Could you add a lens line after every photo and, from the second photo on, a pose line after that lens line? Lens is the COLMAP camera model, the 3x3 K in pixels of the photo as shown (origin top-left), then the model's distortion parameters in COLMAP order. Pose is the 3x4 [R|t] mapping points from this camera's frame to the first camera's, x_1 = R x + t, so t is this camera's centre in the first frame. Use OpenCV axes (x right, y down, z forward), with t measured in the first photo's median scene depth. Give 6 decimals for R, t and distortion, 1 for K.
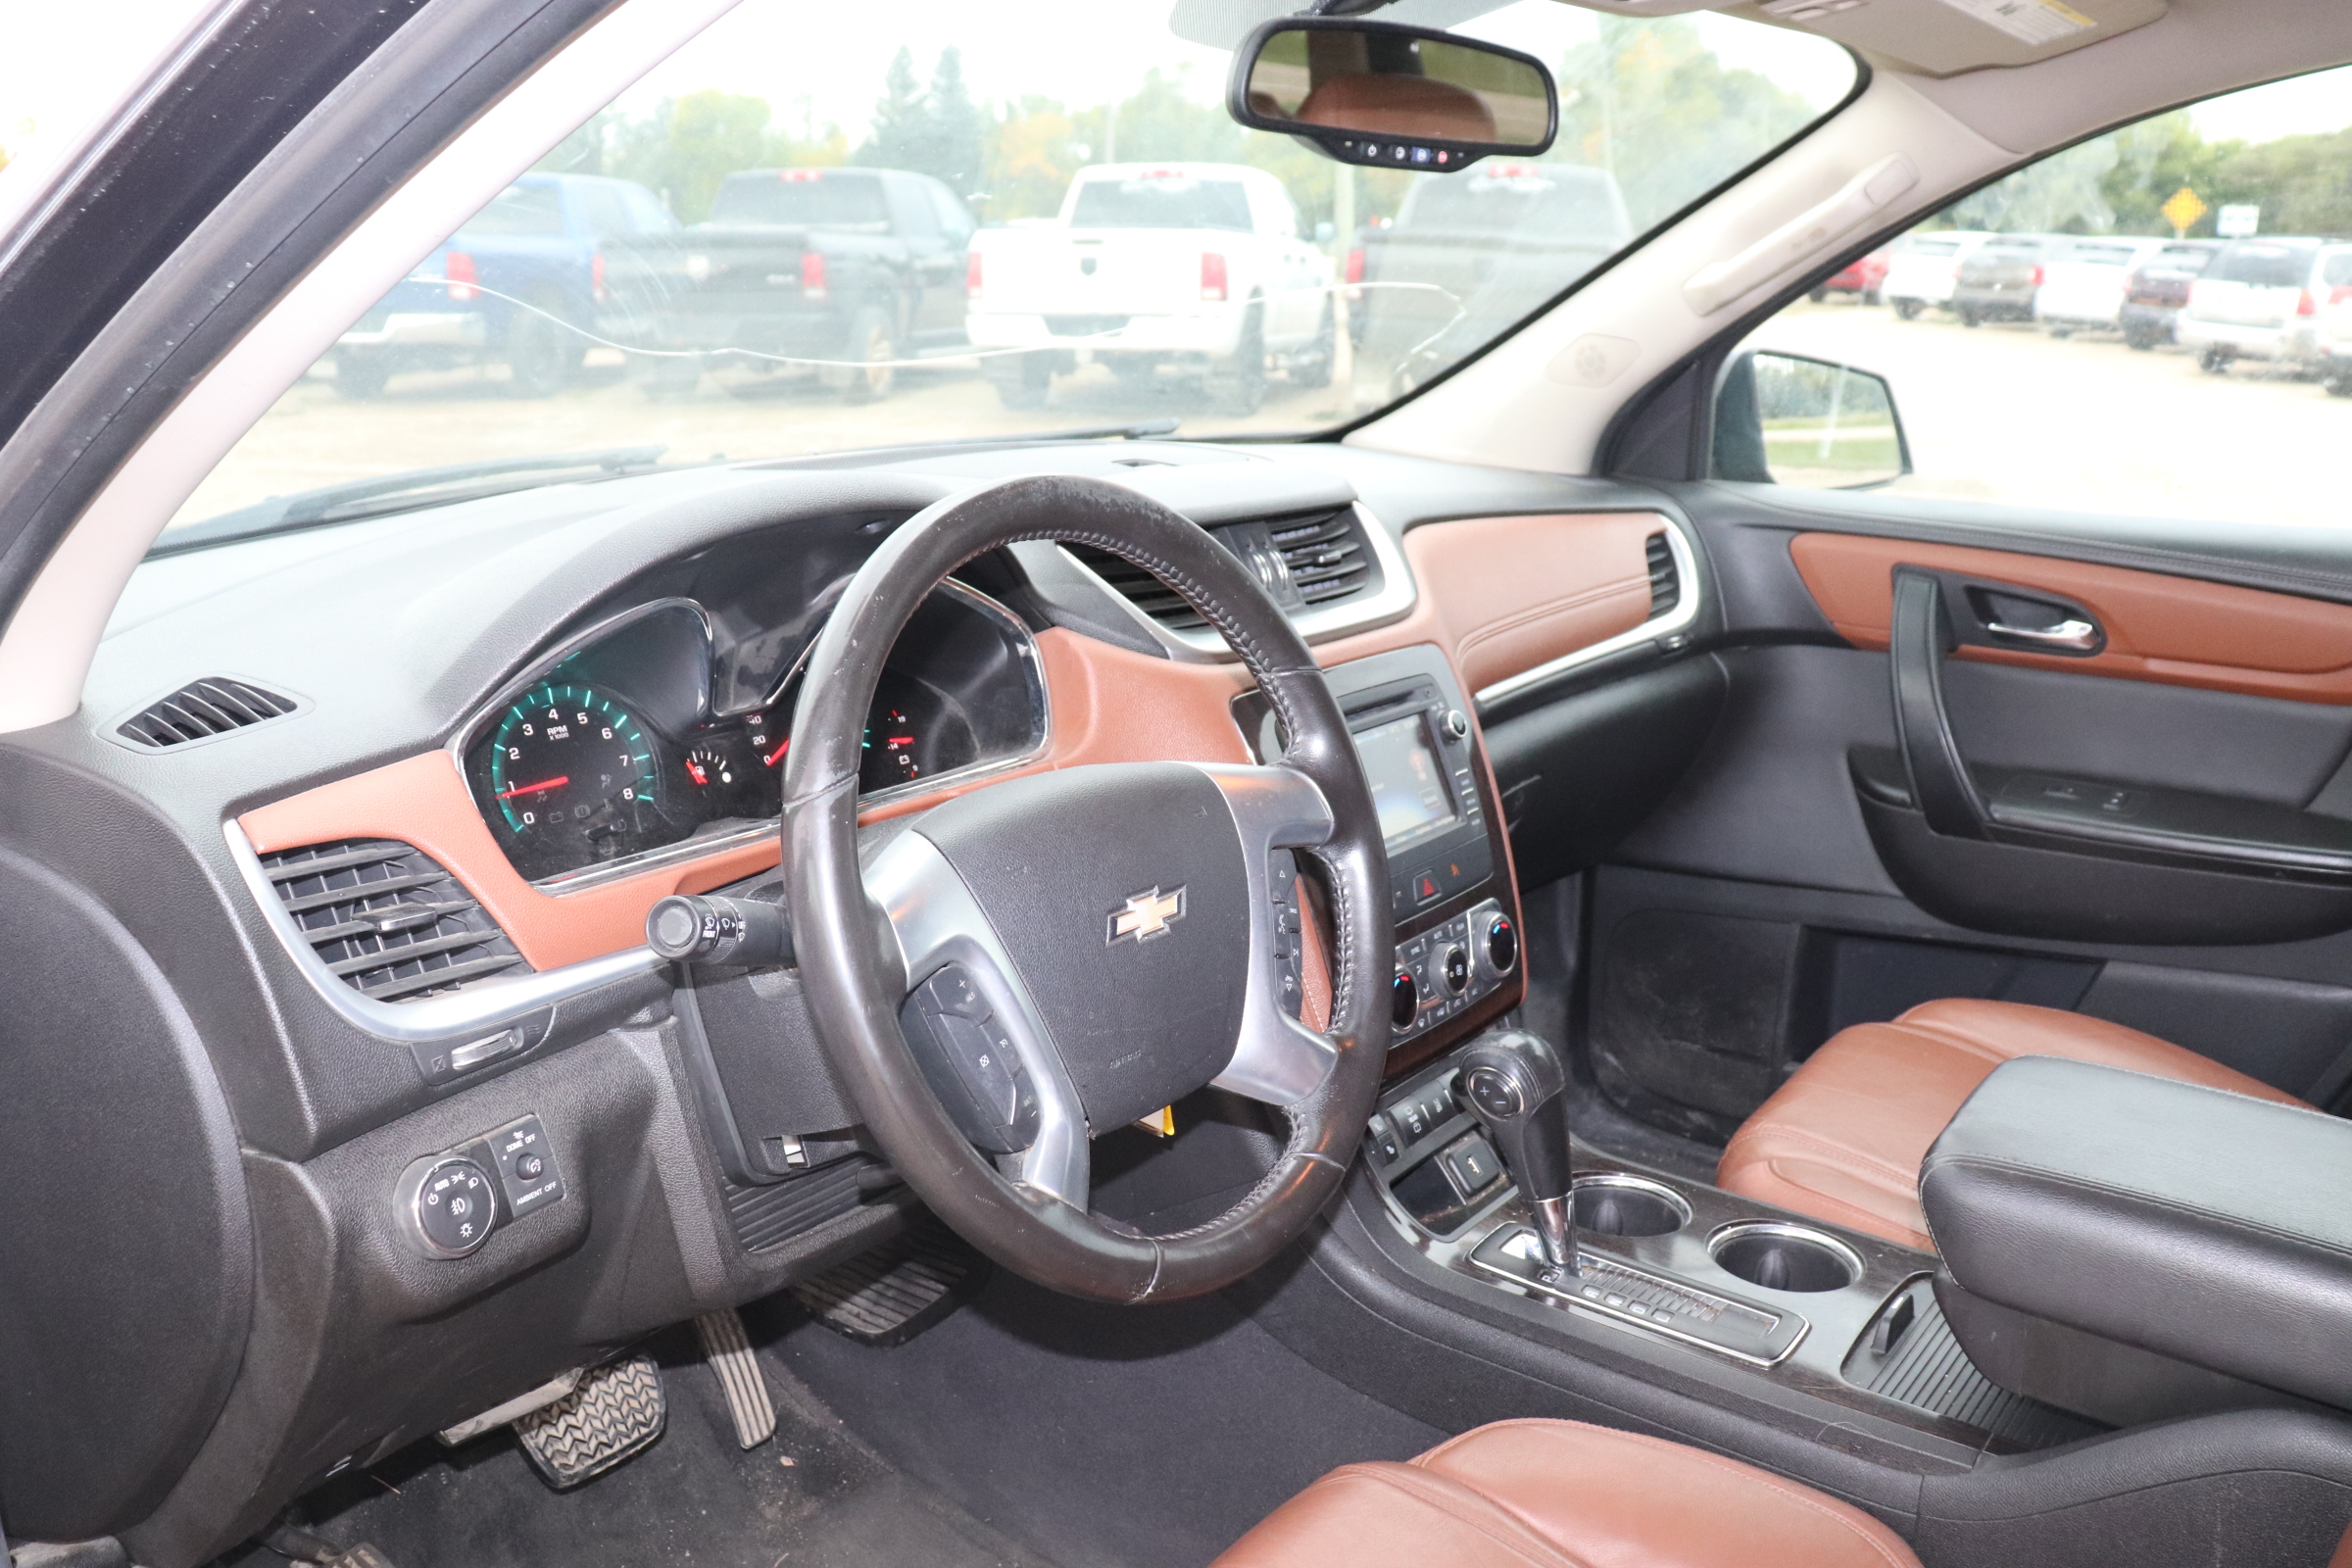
lens RADIAL K [[1913.1, 0, 1177.2], [0, 1913.1, 769.9], [0, 0, 1]] dist [-0.162121, 0.138100]
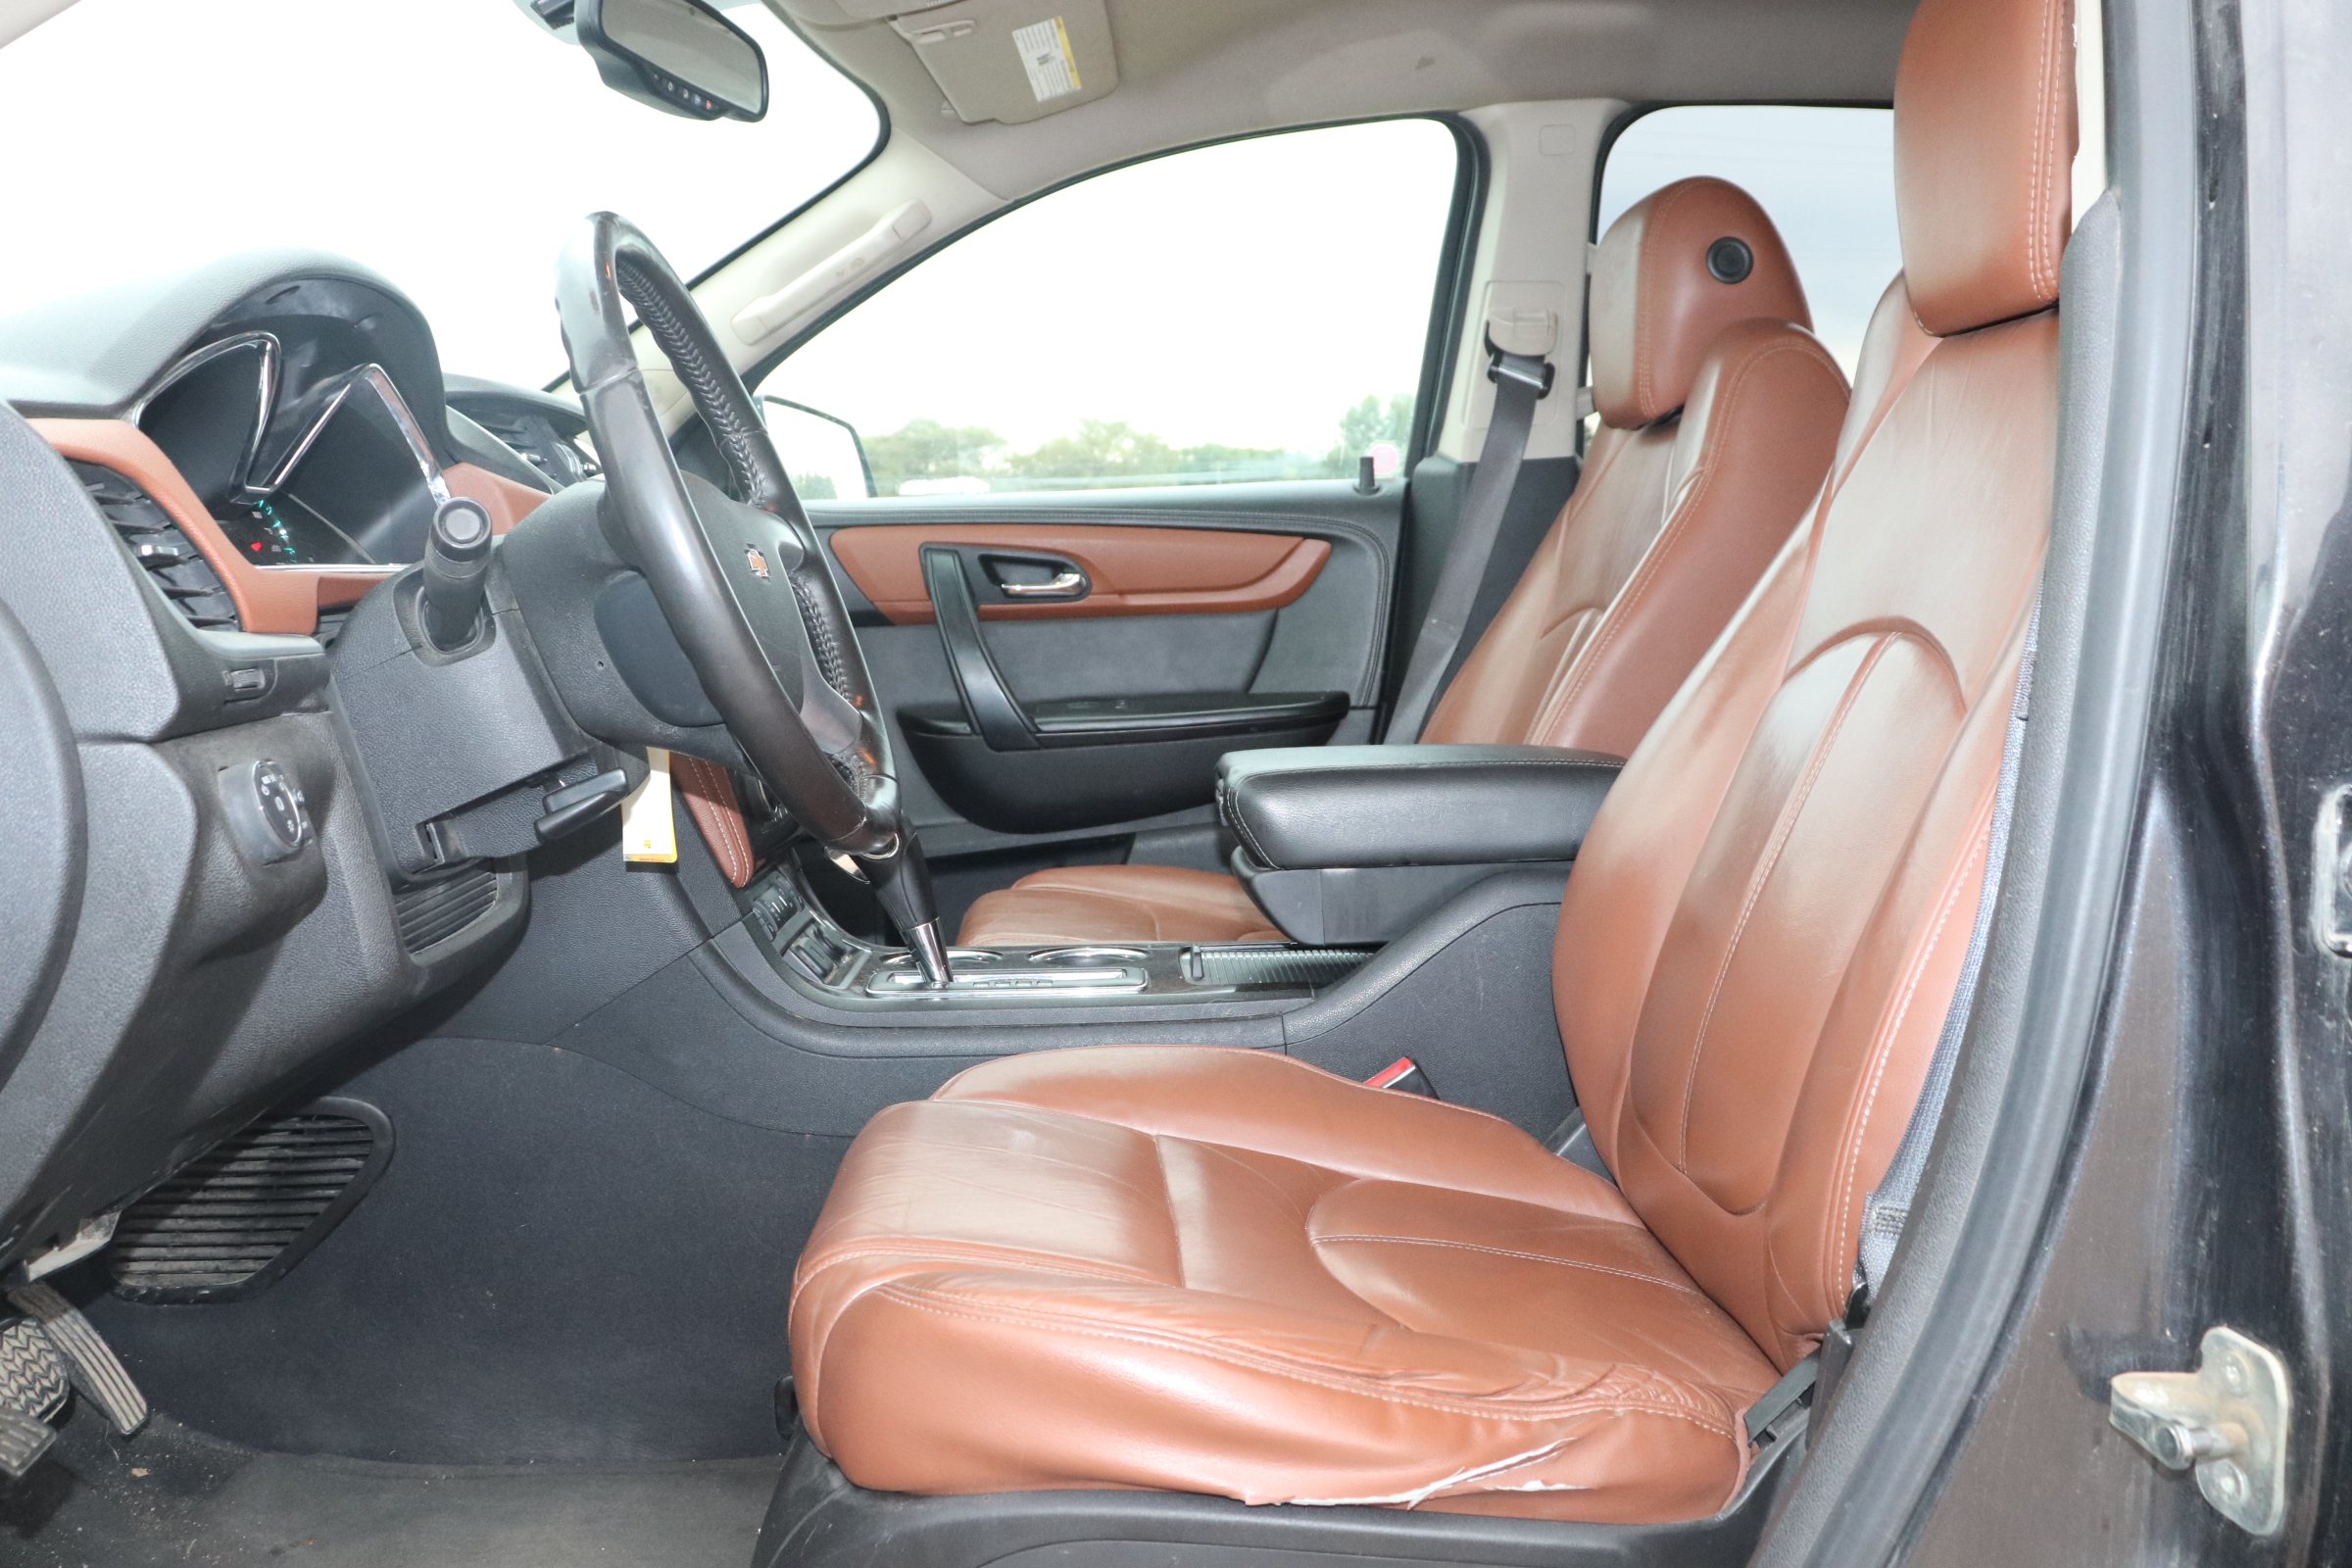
lens RADIAL K [[1913.1, 0, 1177.2], [0, 1913.1, 769.9], [0, 0, 1]] dist [-0.162121, 0.138100]
pose [[0.772176, -0.093371, 0.628511, -0.361501], [0.190041, 0.977805, -0.088219, 0.224337], [-0.606324, 0.187563, 0.772782, -0.041576]]
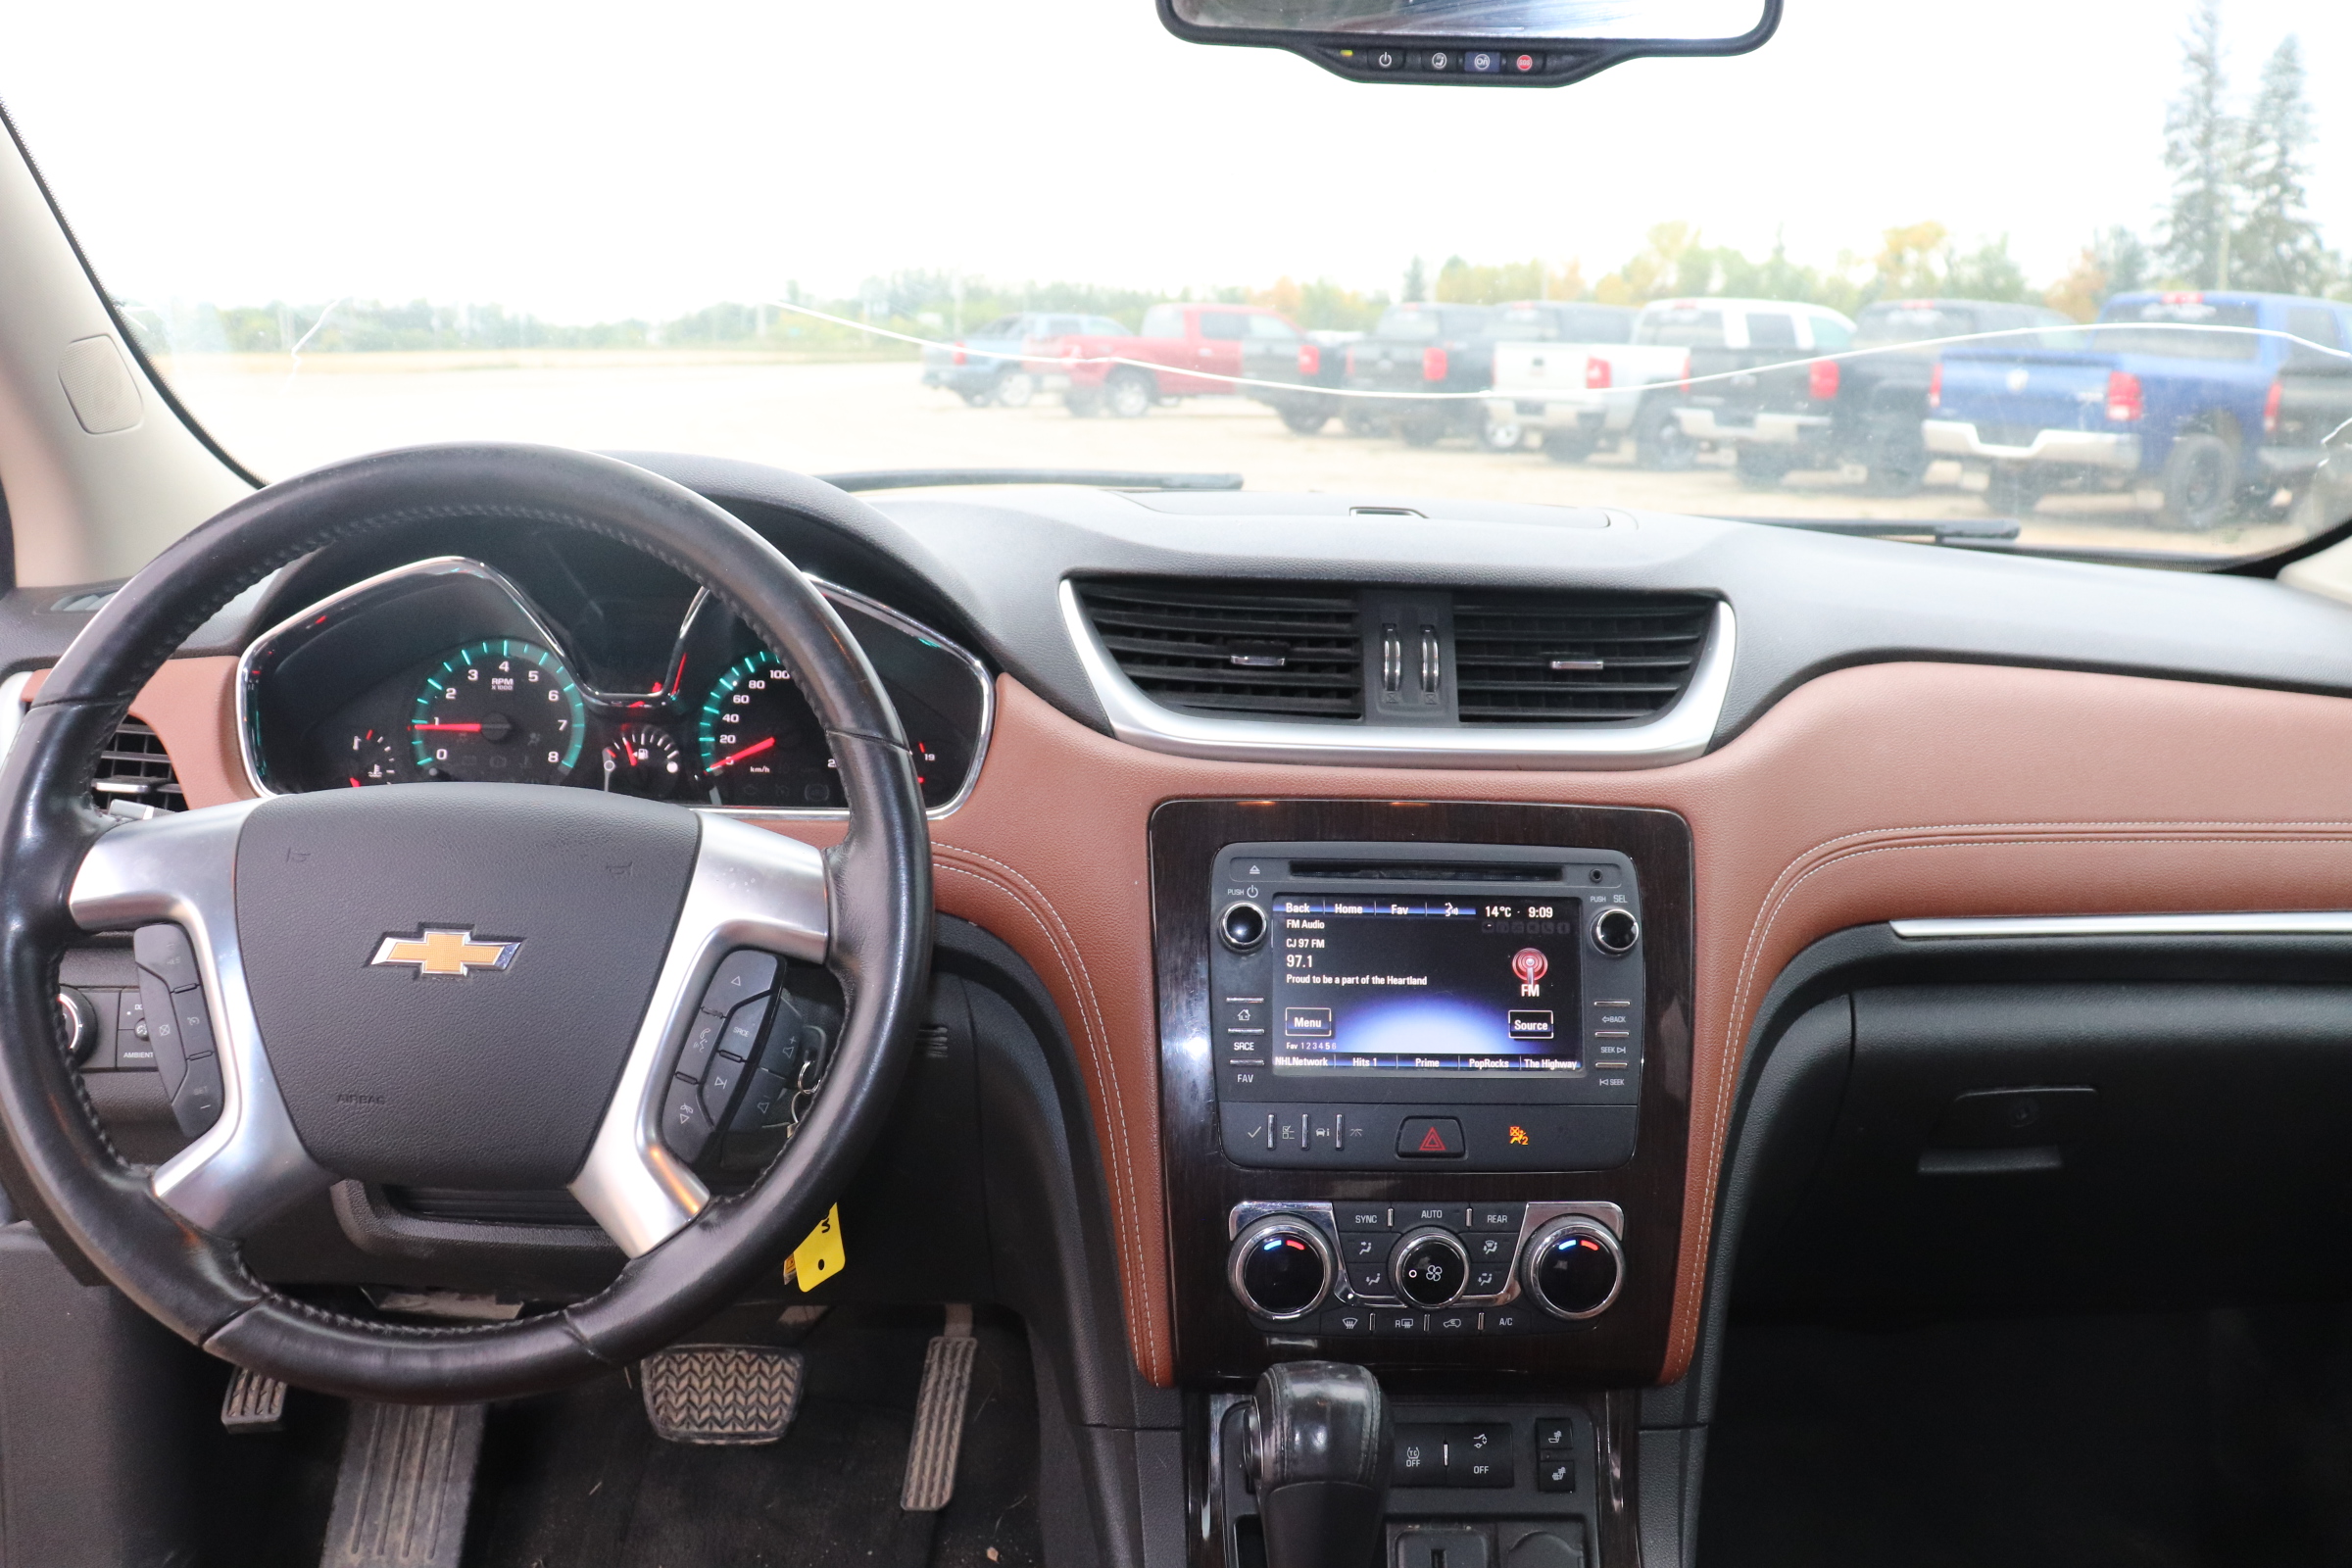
lens RADIAL K [[1913.1, 0, 1177.2], [0, 1913.1, 769.9], [0, 0, 1]] dist [-0.162121, 0.138100]
pose [[0.648077, 0.168415, -0.742720, 0.495852], [-0.214455, 0.976134, 0.034215, -0.063586], [0.730757, 0.137106, 0.668728, 0.414474]]
